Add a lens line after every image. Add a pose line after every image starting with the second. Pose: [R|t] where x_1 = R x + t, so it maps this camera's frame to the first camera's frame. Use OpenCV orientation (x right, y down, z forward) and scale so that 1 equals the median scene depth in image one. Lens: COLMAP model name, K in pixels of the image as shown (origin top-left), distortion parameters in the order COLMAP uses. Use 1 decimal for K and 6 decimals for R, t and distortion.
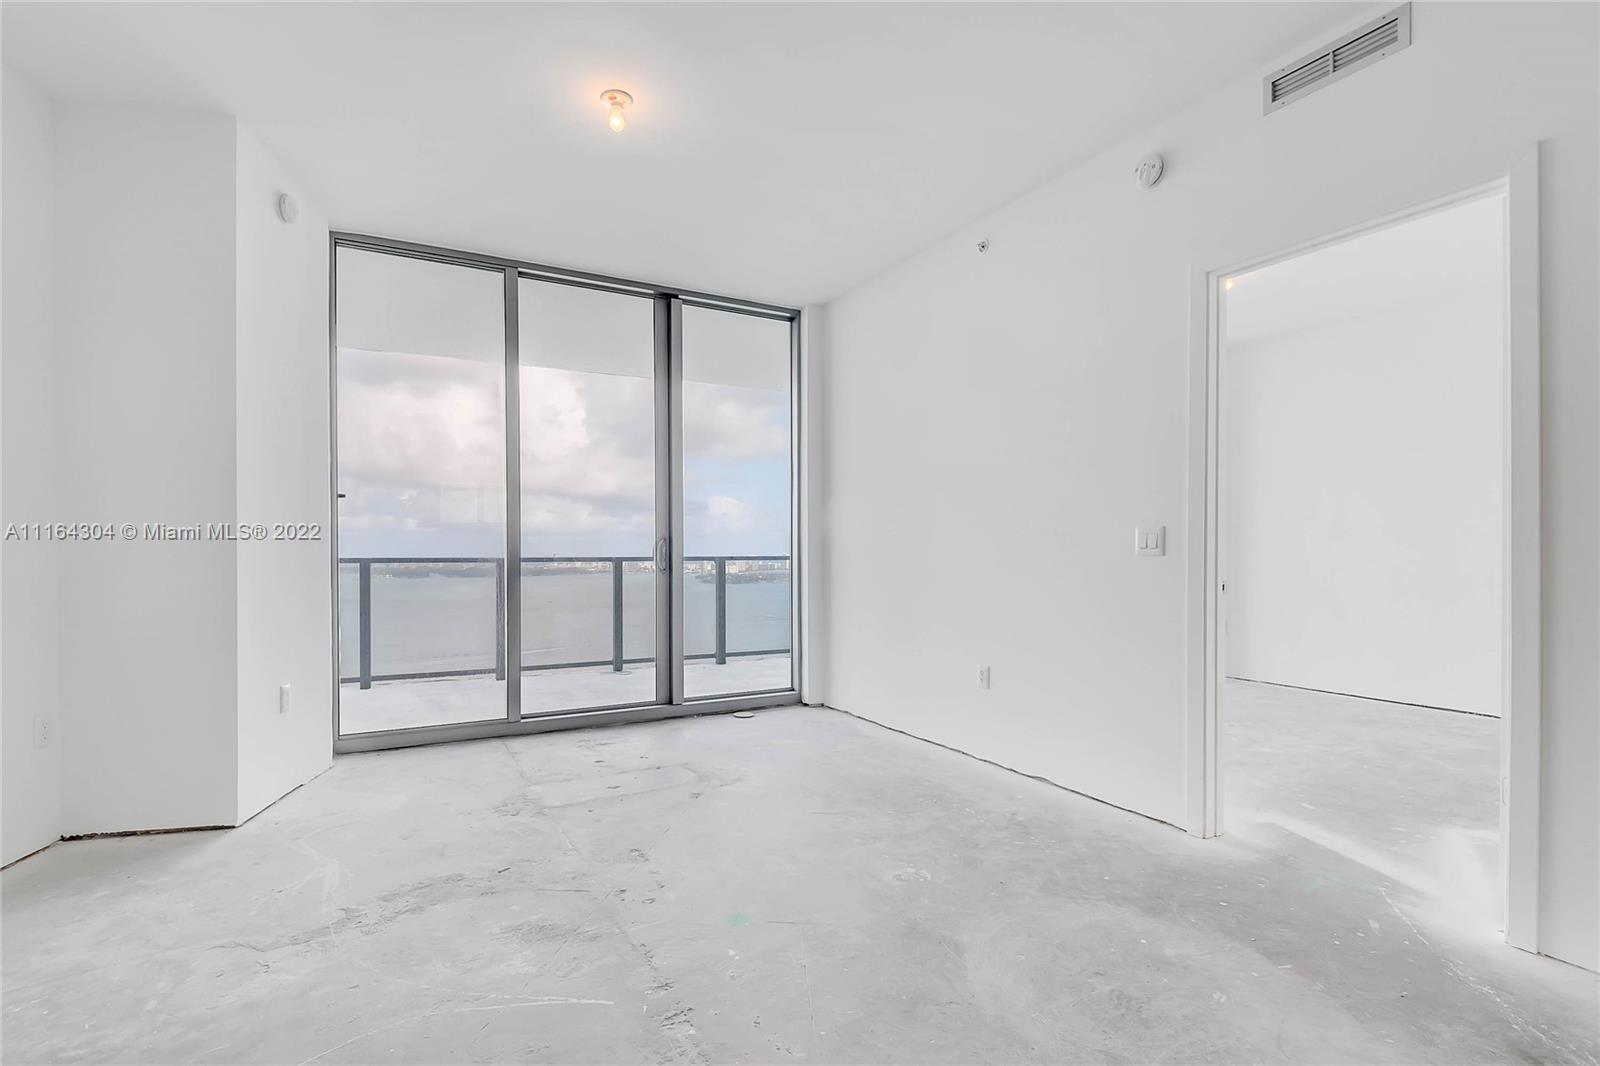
lens RADIAL K [[720.0, 0, 784.6], [0, 720.0, 556.4], [0, 0, 1]] dist [0.008292, -0.007719]
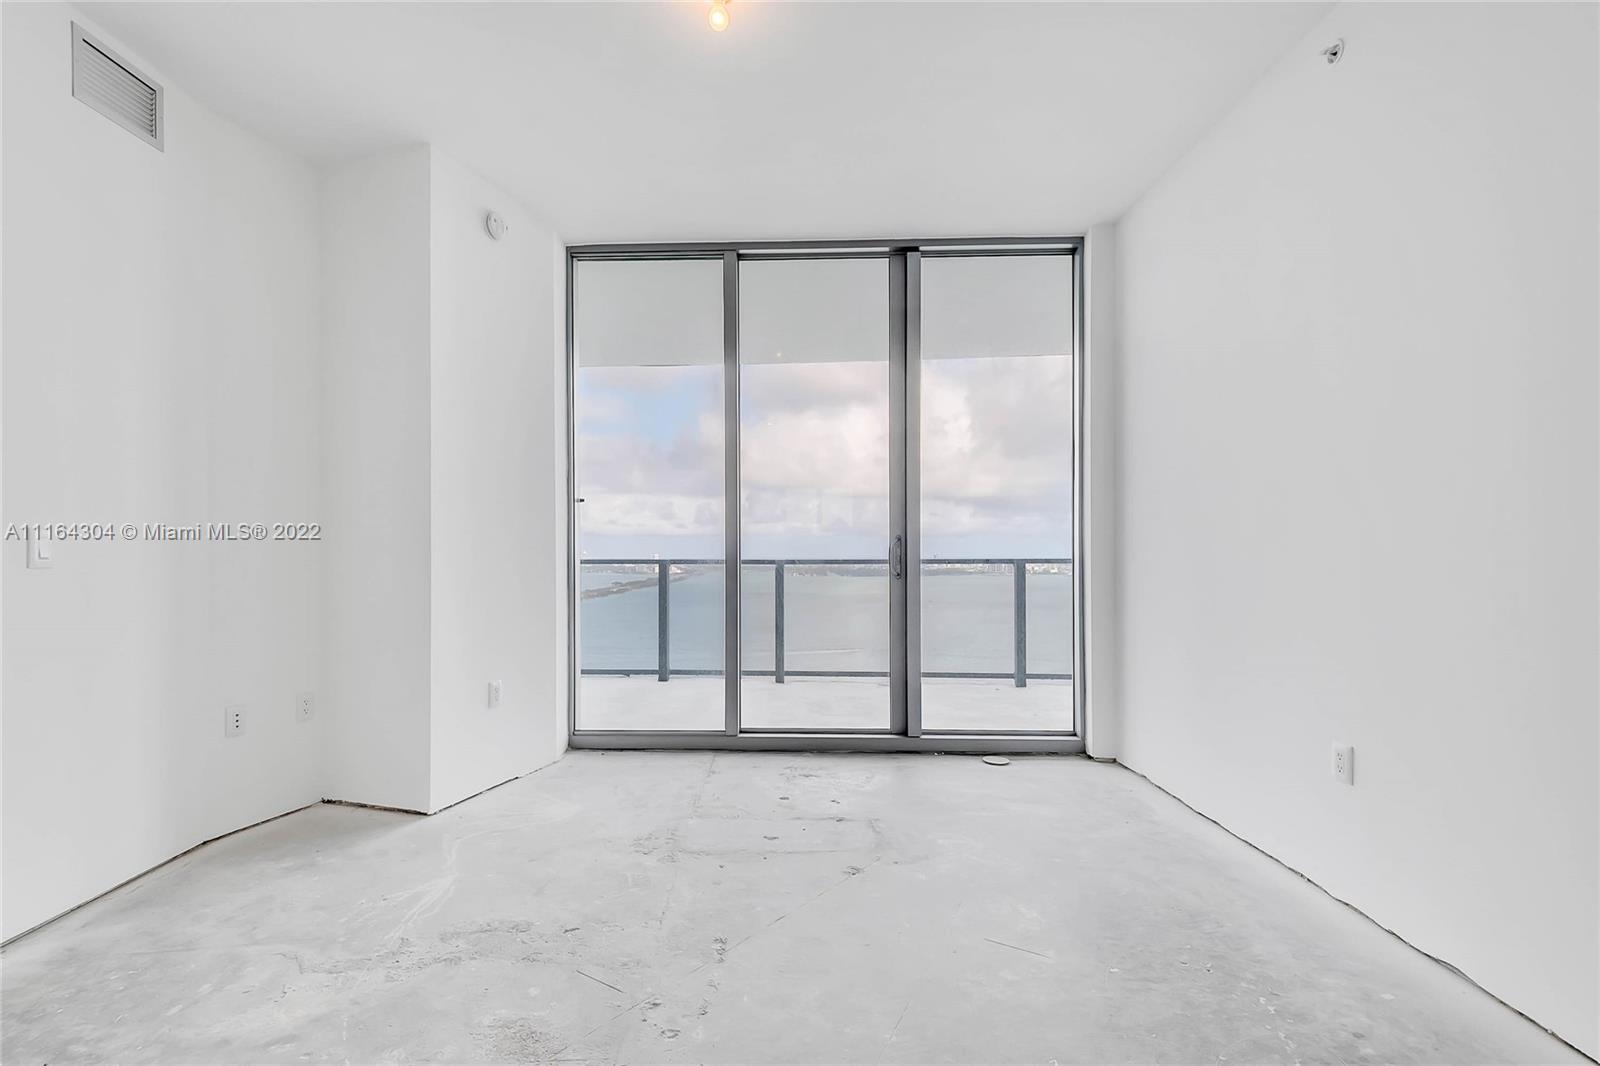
lens RADIAL K [[720.0, 0, 792.2], [0, 720.0, 553.4], [0, 0, 1]] dist [0.008292, -0.007719]
pose [[0.875409, 0.000001, -0.483383, 0.145361], [-0.002702, 0.999984, -0.004892, -0.002746], [0.483376, 0.005588, 0.875395, 0.221916]]
